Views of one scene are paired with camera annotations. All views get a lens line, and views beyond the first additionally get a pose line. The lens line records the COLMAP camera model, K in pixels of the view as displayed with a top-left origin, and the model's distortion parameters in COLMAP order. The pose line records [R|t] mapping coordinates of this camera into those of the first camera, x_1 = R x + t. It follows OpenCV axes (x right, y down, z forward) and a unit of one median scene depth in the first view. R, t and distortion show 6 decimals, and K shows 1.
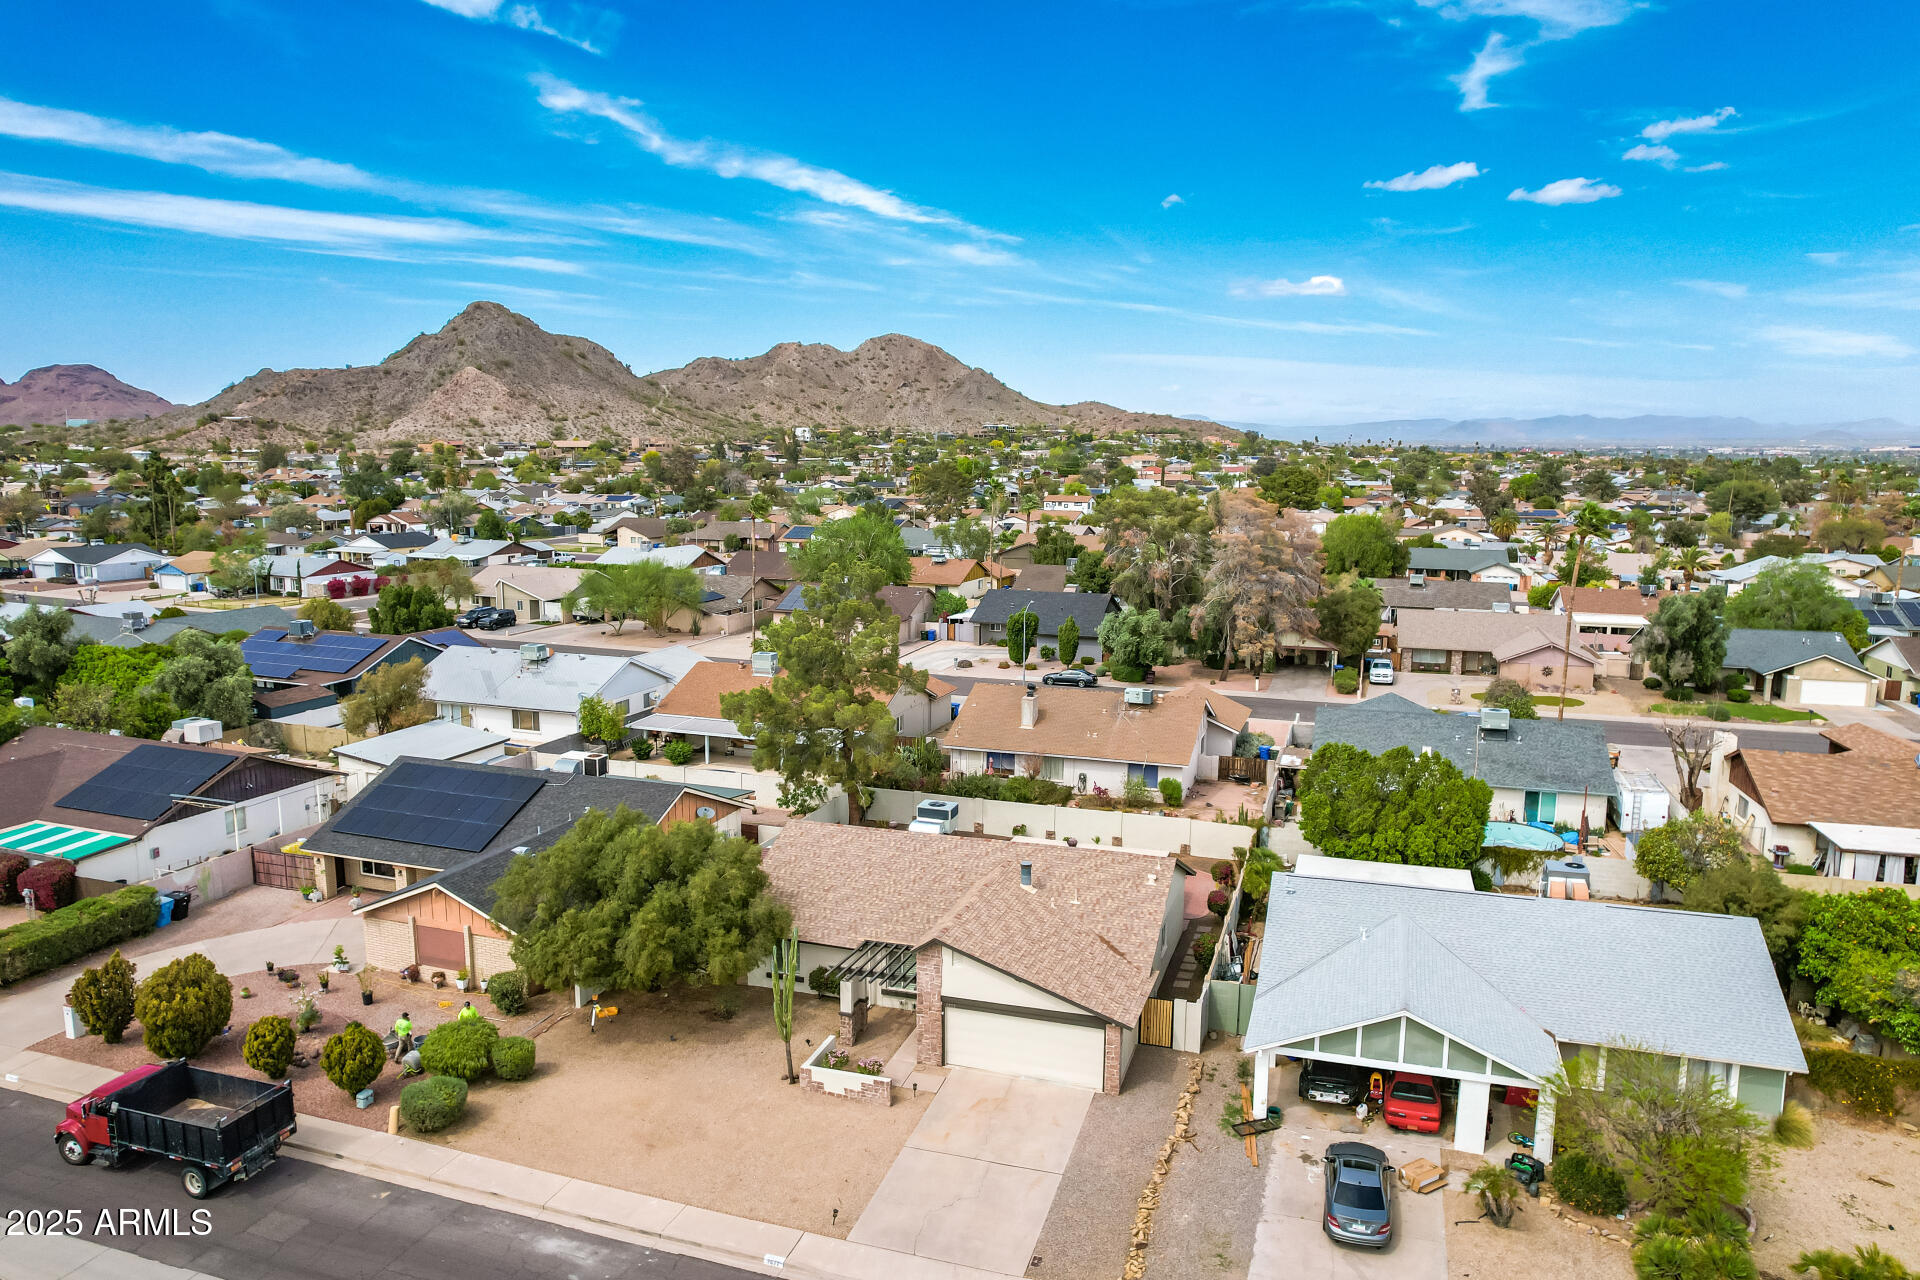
lens RADIAL K [[1272.6, 0, 960.0], [0, 1272.6, 640.0], [0, 0, 1]] dist [-0.040991, -0.001303]
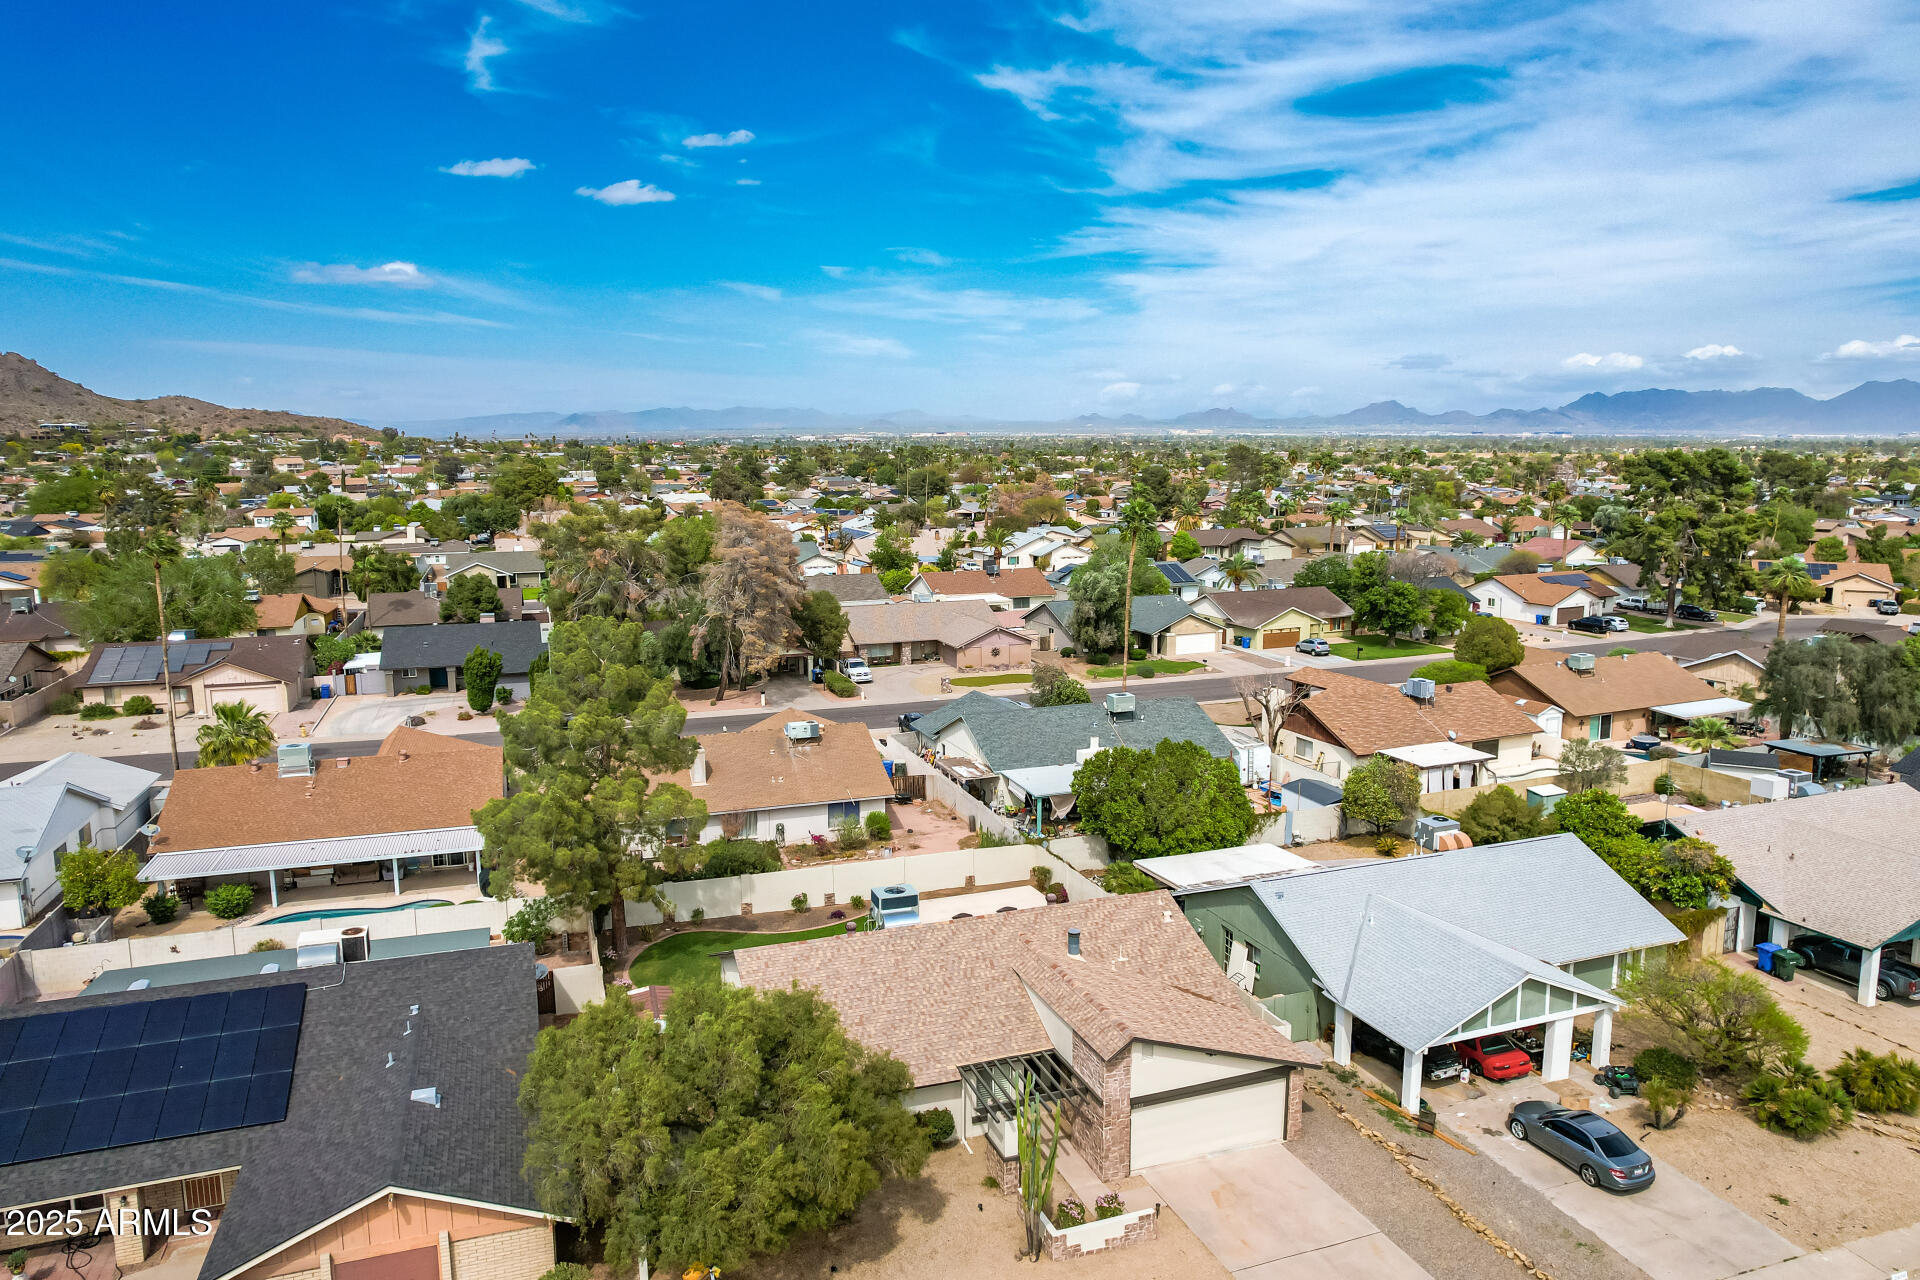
lens RADIAL K [[1280.6, 0, 963.5], [0, 1280.6, 631.5], [0, 0, 1]] dist [-0.075394, 0.071572]
pose [[0.790530, -0.101702, 0.603920, -0.280073], [0.103334, 0.994127, 0.032151, -0.039389], [-0.603643, 0.036989, 0.796396, 0.160692]]
